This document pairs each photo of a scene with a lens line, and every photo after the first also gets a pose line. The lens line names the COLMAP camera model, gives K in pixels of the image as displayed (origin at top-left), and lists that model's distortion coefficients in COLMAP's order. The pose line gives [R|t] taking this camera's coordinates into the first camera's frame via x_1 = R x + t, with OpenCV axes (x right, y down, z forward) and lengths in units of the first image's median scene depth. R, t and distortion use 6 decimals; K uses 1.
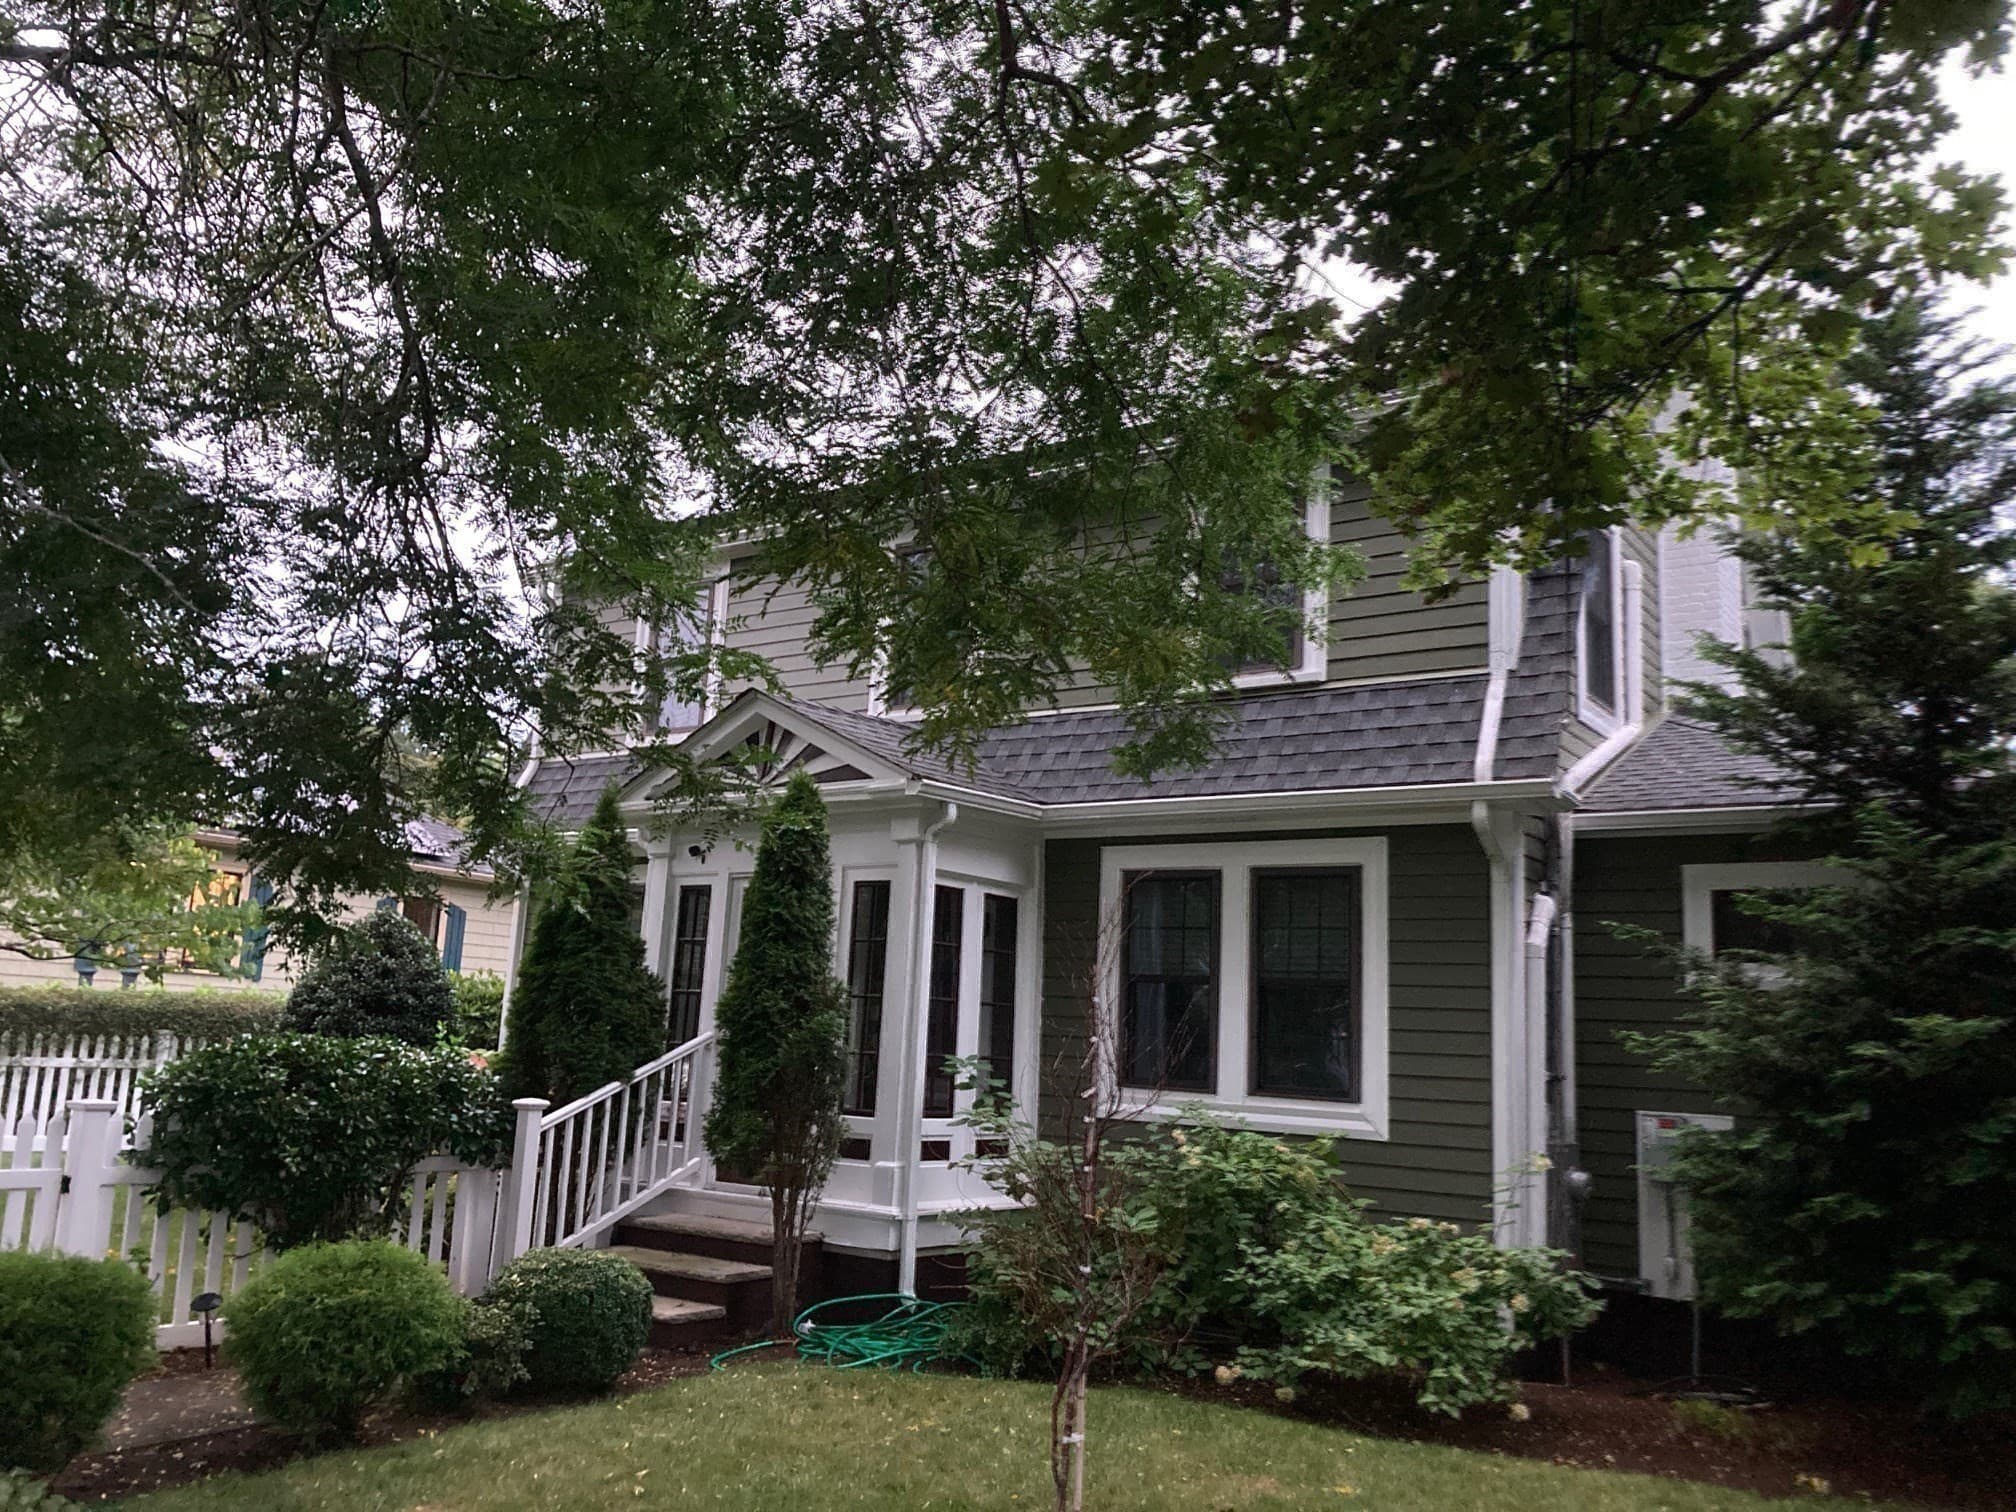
lens RADIAL K [[1675.4, 0, 976.6], [0, 1675.4, 750.2], [0, 0, 1]] dist [-0.003668, 0.001800]
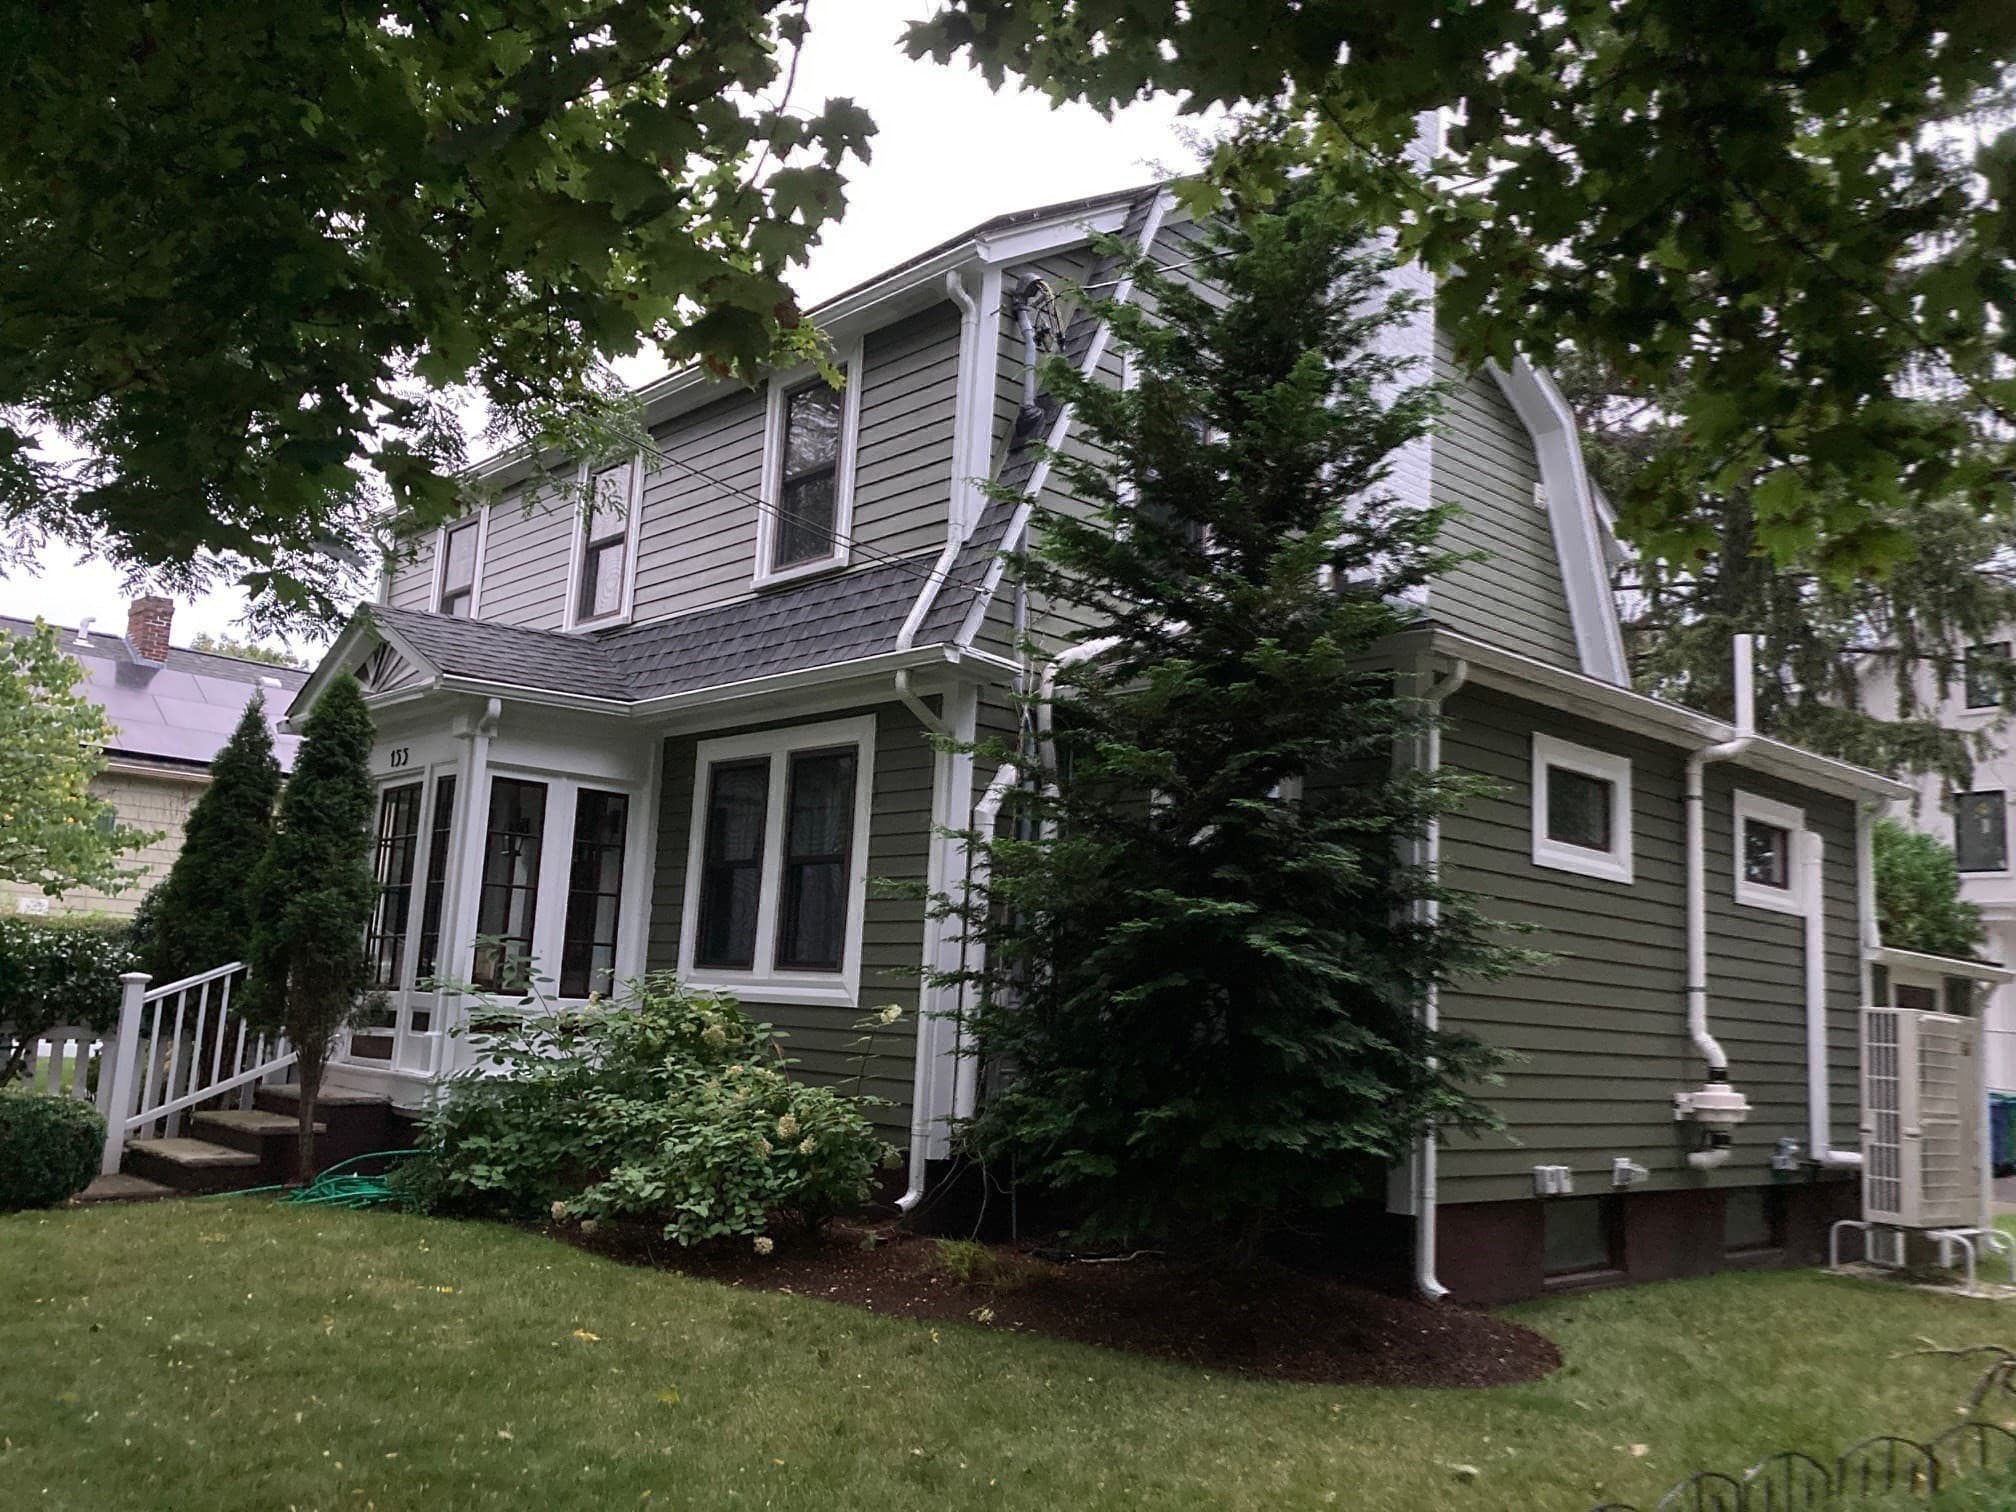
lens RADIAL K [[1661.0, 0, 1000.8], [0, 1661.0, 753.4], [0, 0, 1]] dist [0.007170, -0.012688]
pose [[0.979682, -0.029205, -0.198419, 0.506746], [0.032296, 0.999402, 0.012360, 0.063769], [0.197939, -0.018517, 0.980039, 0.026696]]
